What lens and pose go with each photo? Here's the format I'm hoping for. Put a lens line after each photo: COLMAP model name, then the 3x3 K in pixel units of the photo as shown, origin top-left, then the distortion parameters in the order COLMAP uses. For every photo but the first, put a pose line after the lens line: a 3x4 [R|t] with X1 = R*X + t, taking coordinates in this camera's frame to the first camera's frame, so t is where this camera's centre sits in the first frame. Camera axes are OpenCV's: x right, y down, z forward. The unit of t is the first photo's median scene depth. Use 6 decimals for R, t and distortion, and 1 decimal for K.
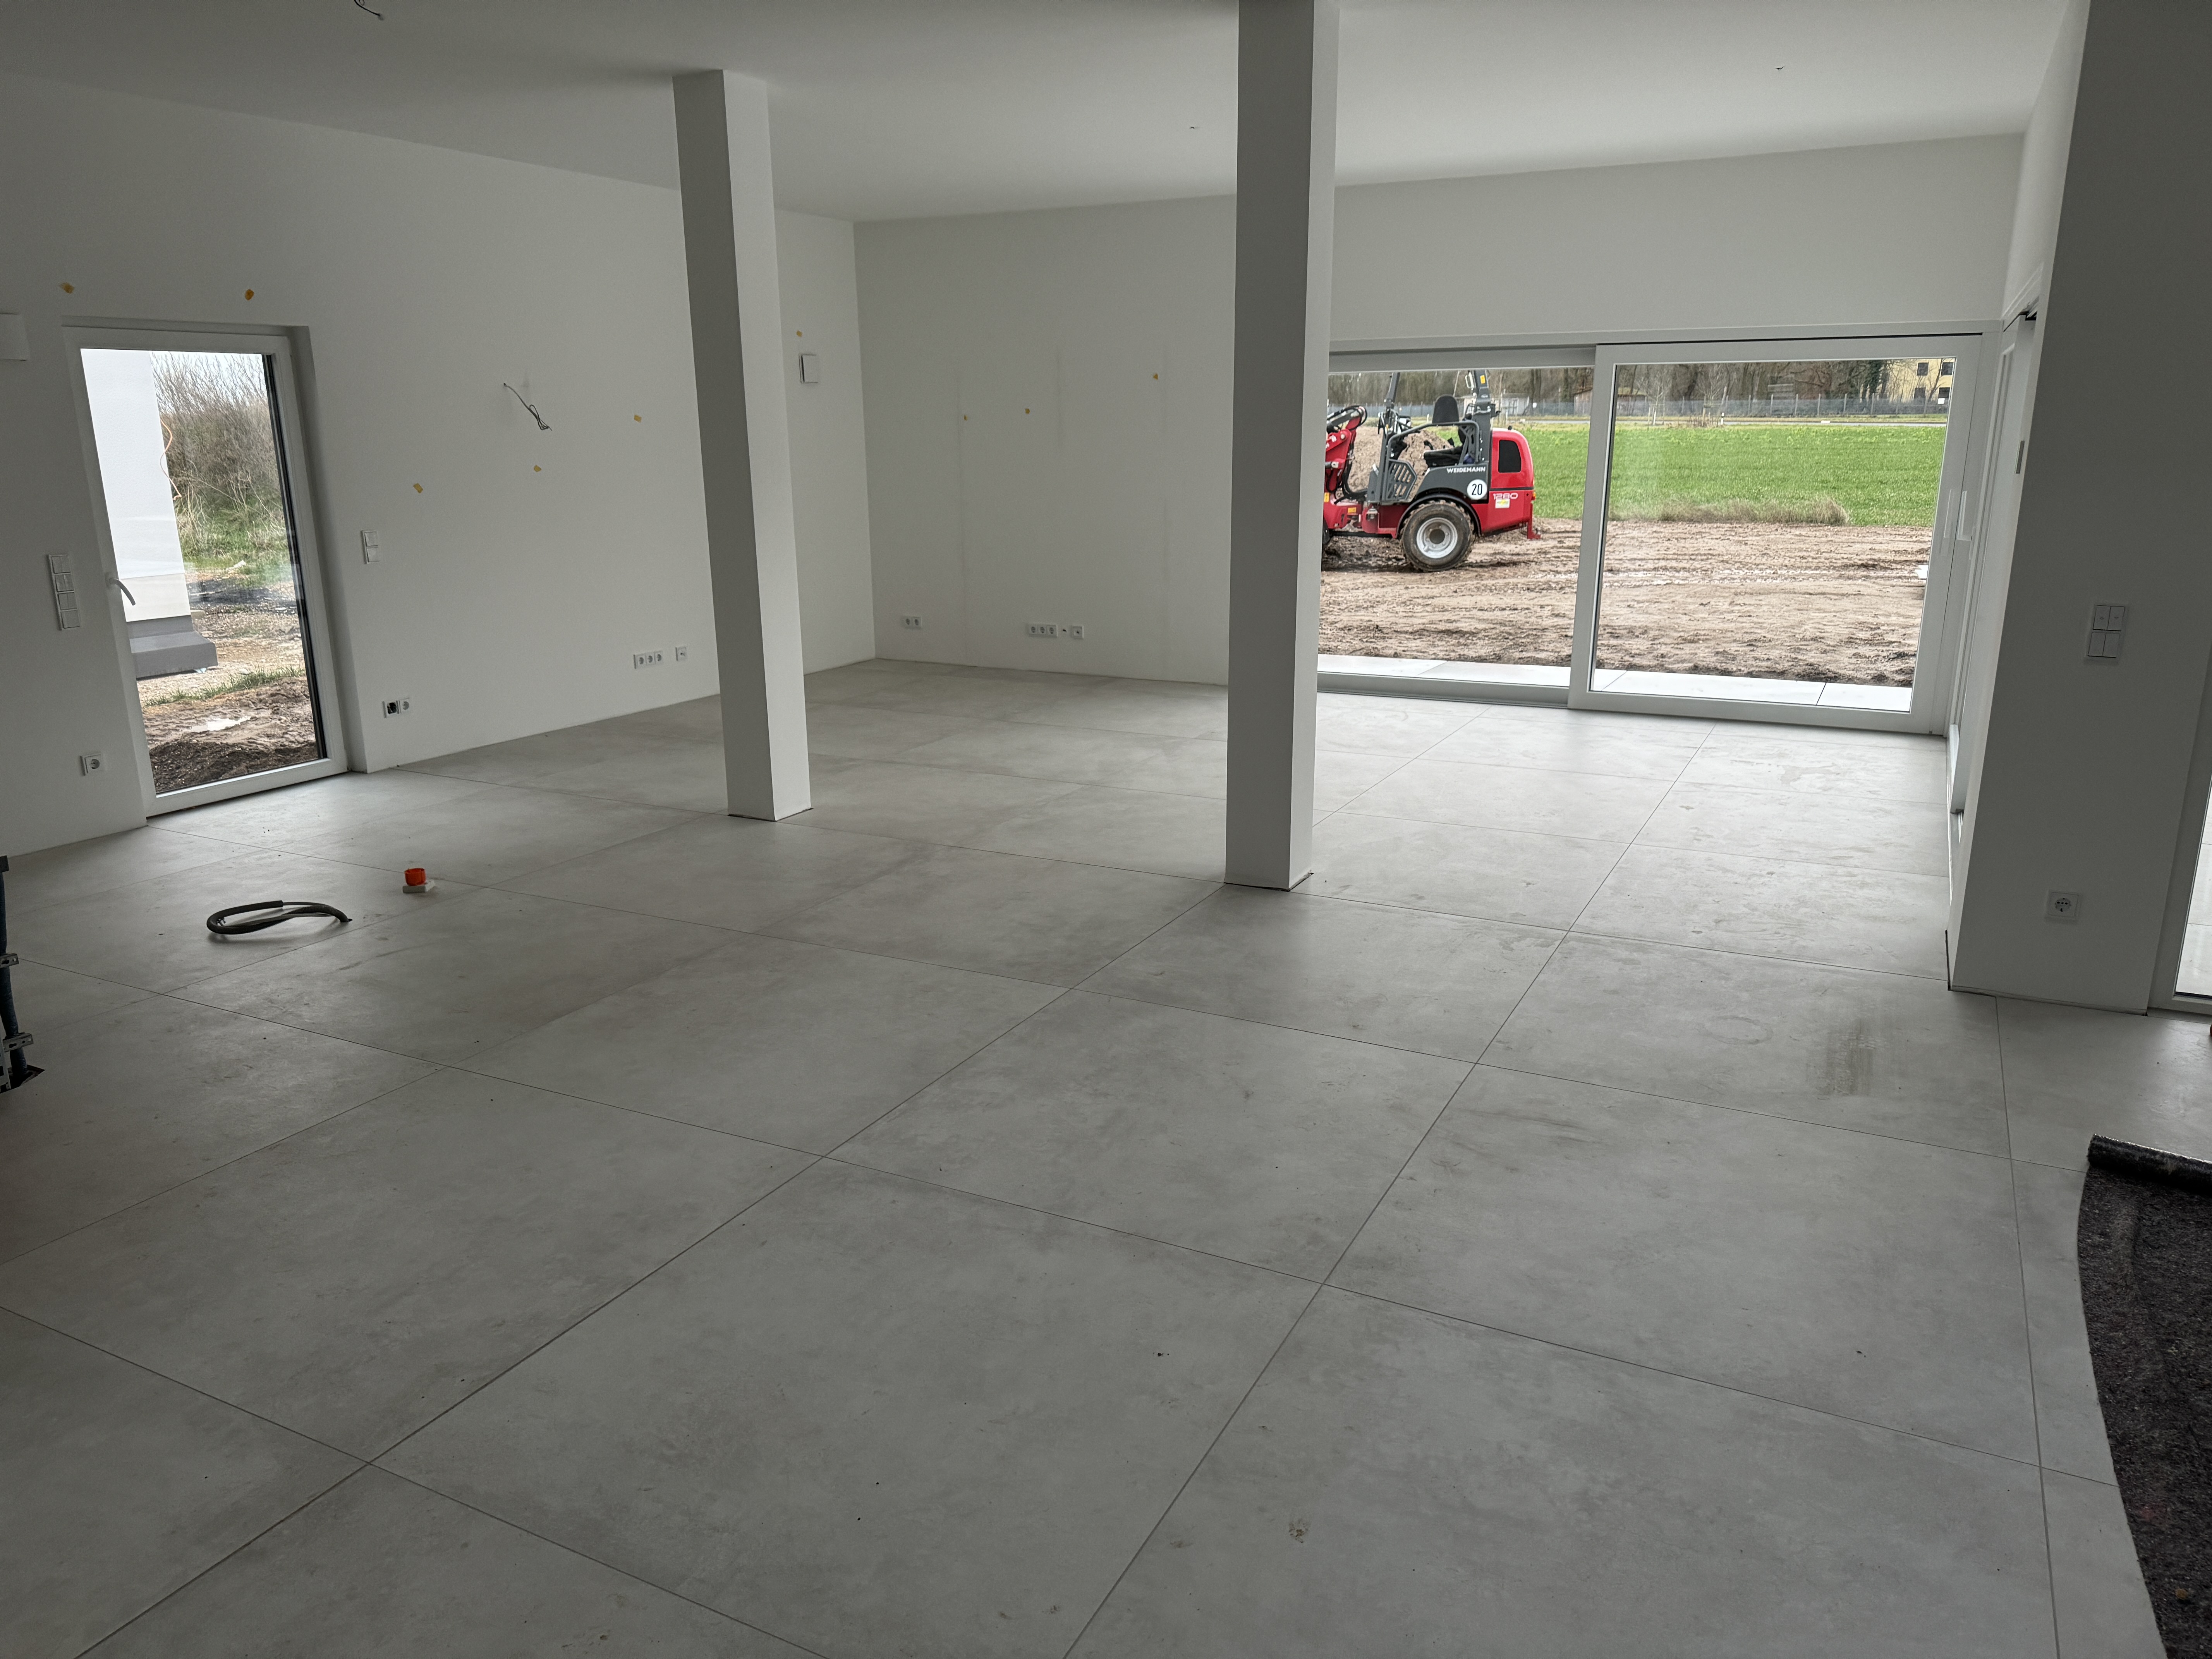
lens RADIAL K [[1546.7, 0, 1077.5], [0, 1546.7, 831.3], [0, 0, 1]] dist [0.142678, -0.222572]
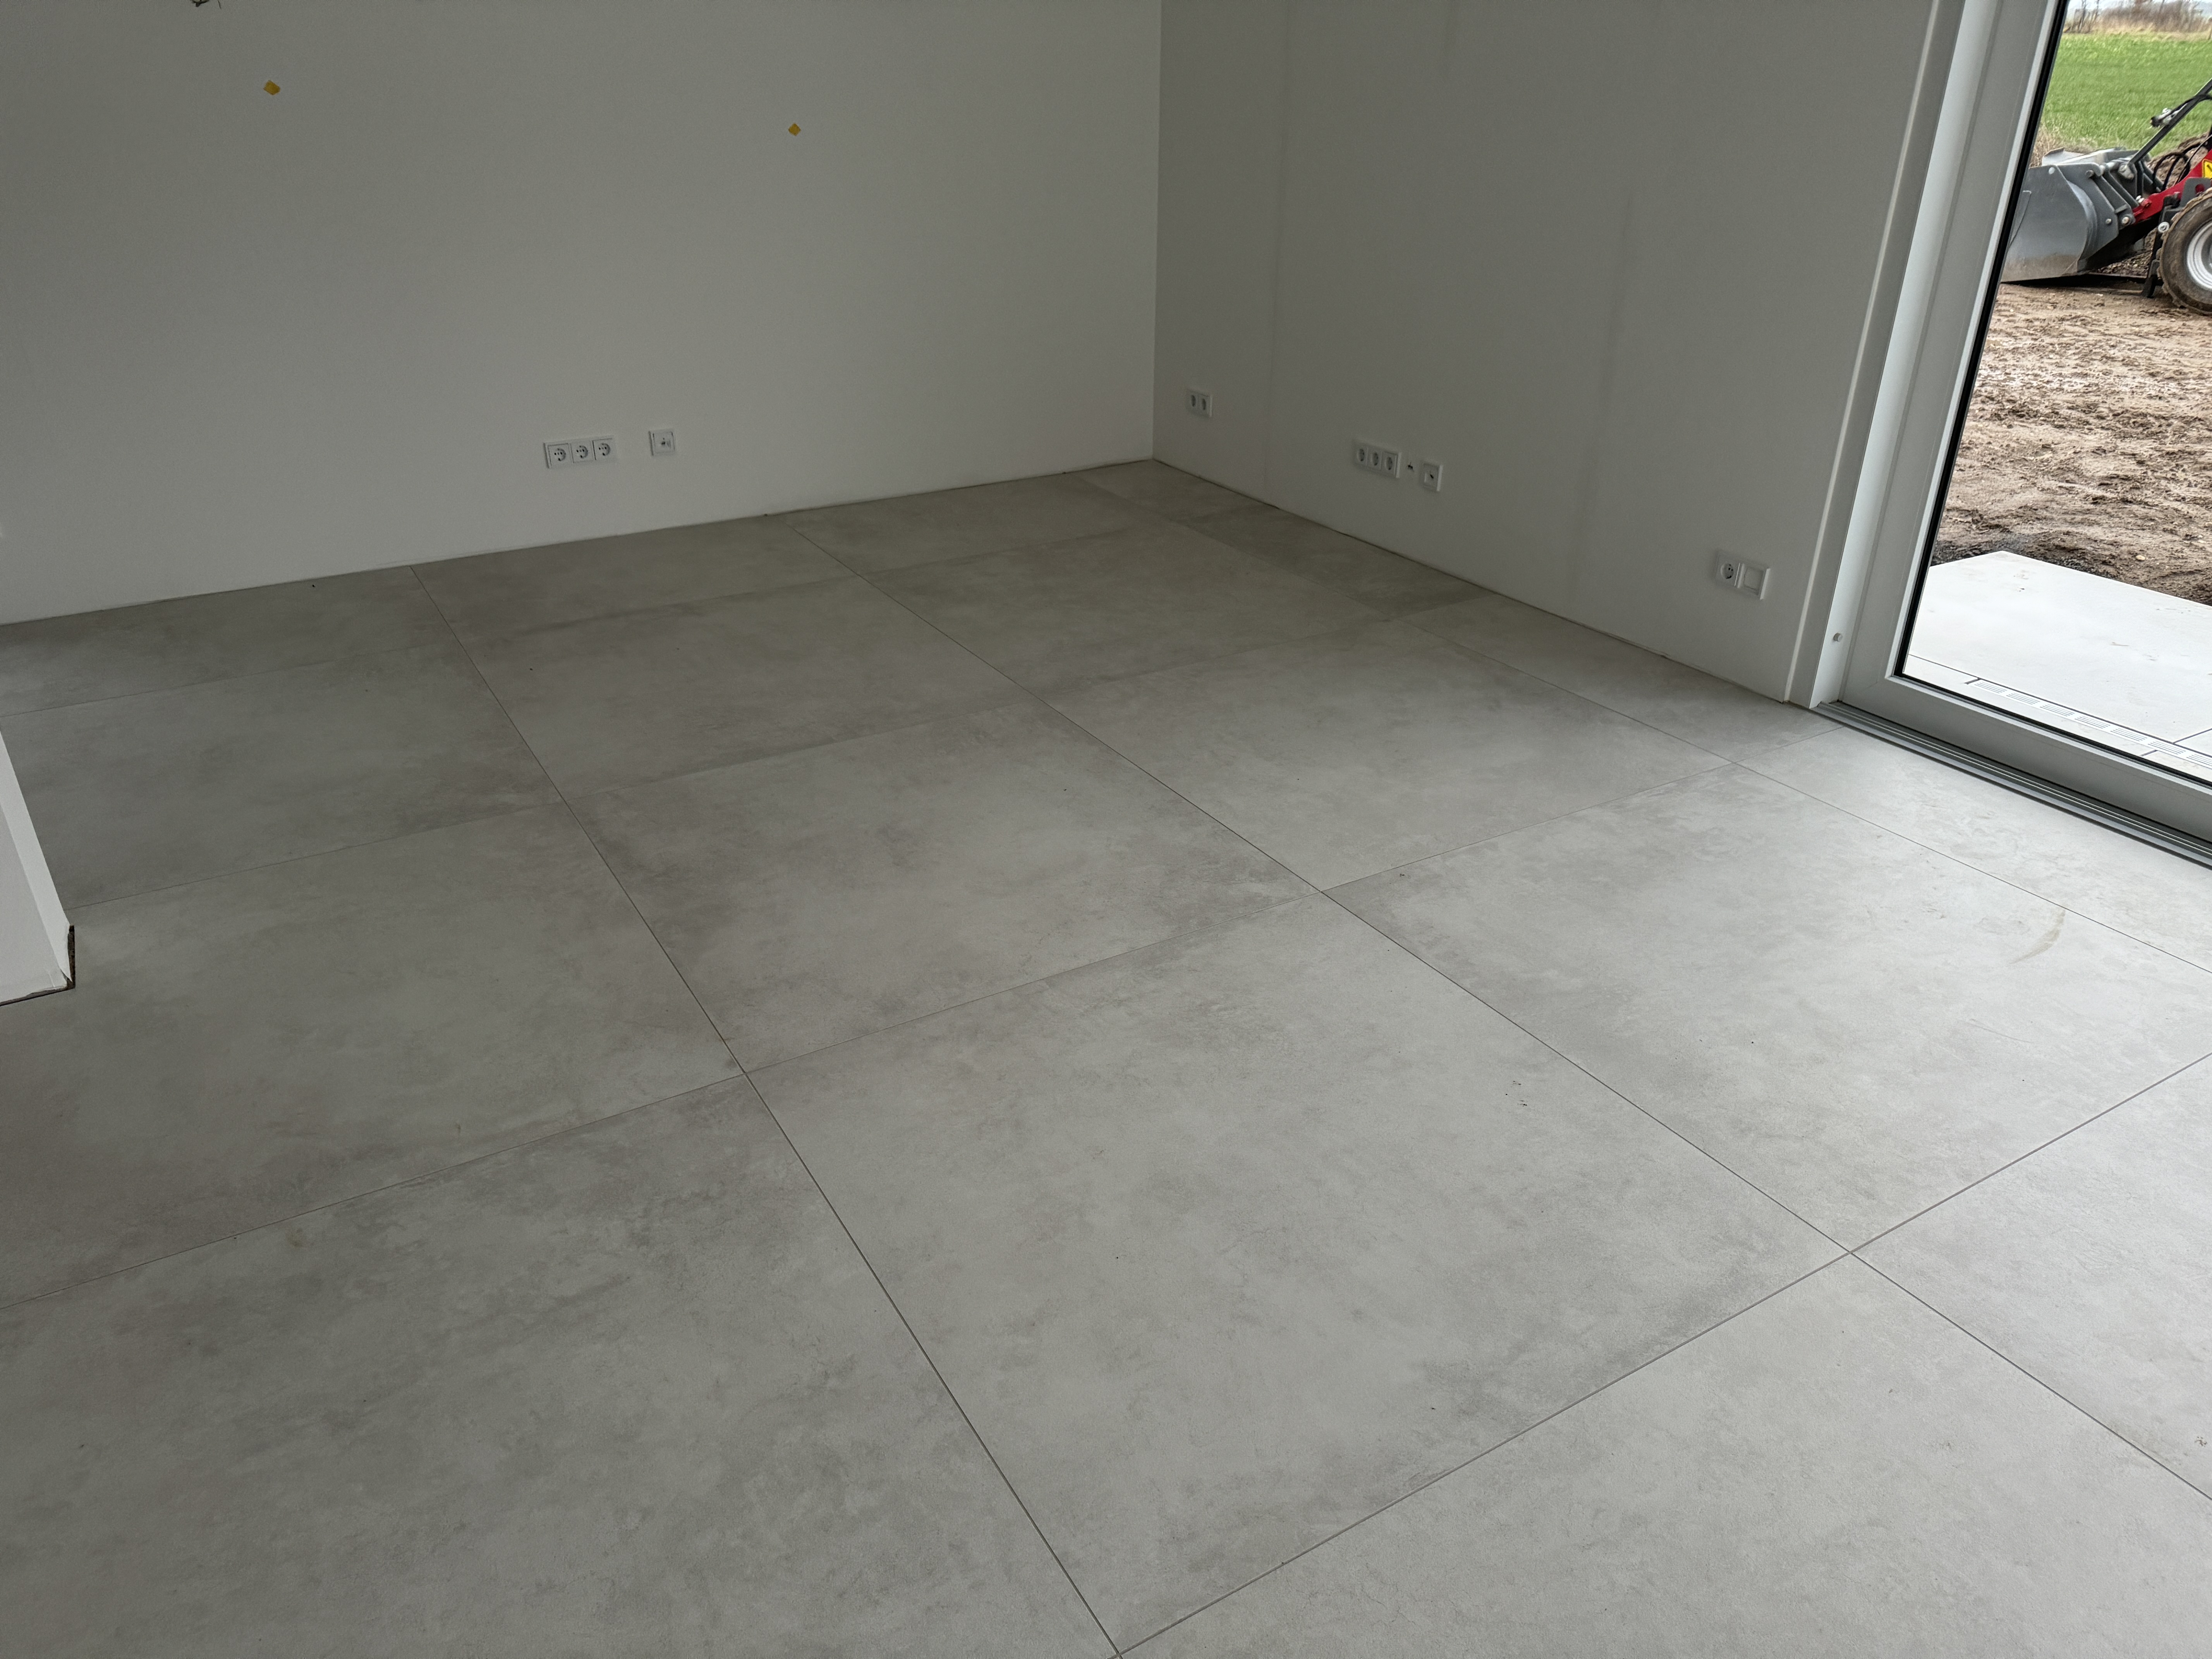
lens RADIAL K [[1530.2, 0, 1106.0], [0, 1530.2, 829.5], [0, 0, 1]] dist [0.068240, -0.063115]
pose [[0.851914, 0.244582, -0.463058, 0.271707], [-0.137507, 0.957682, 0.252857, -0.220896], [0.505306, -0.151739, 0.849494, 0.903949]]
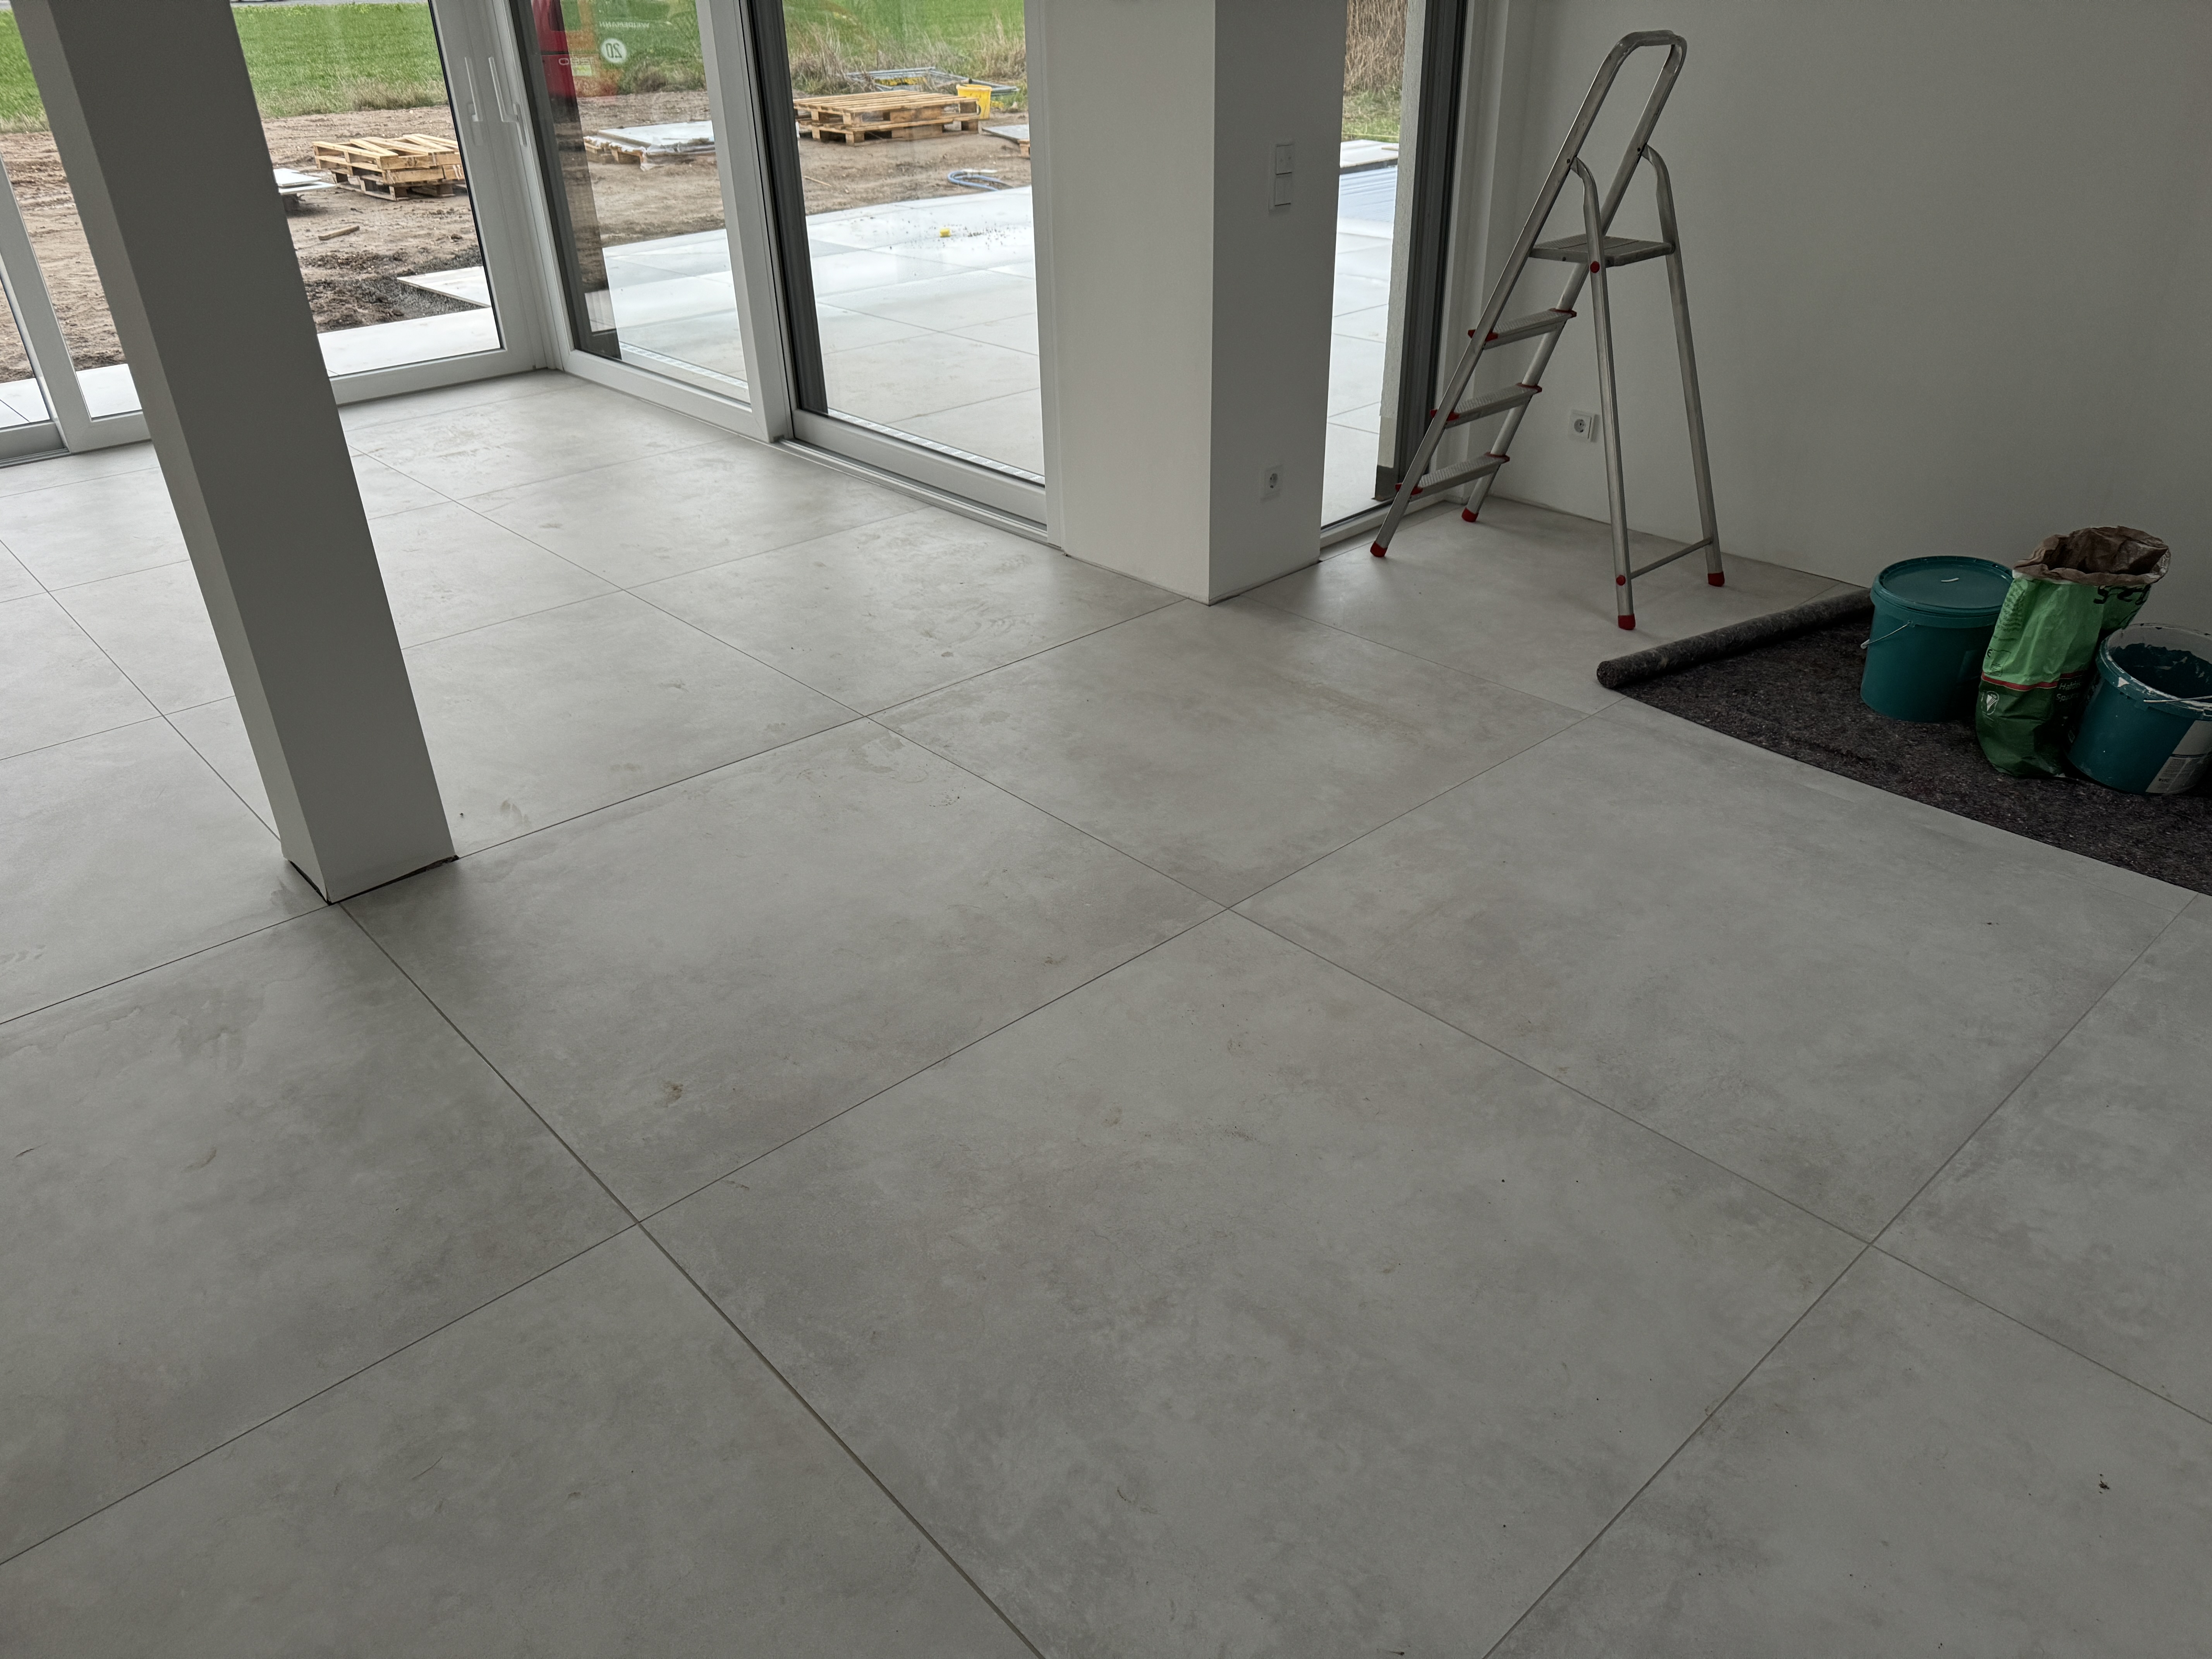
lens RADIAL K [[1582.9, 0, 1106.0], [0, 1582.9, 829.5], [0, 0, 1]] dist [0.080996, -0.123768]
pose [[0.337346, -0.452893, 0.825279, -0.235608], [0.260202, 0.887374, 0.380607, -0.119134], [-0.904706, 0.086343, 0.417195, 0.509357]]
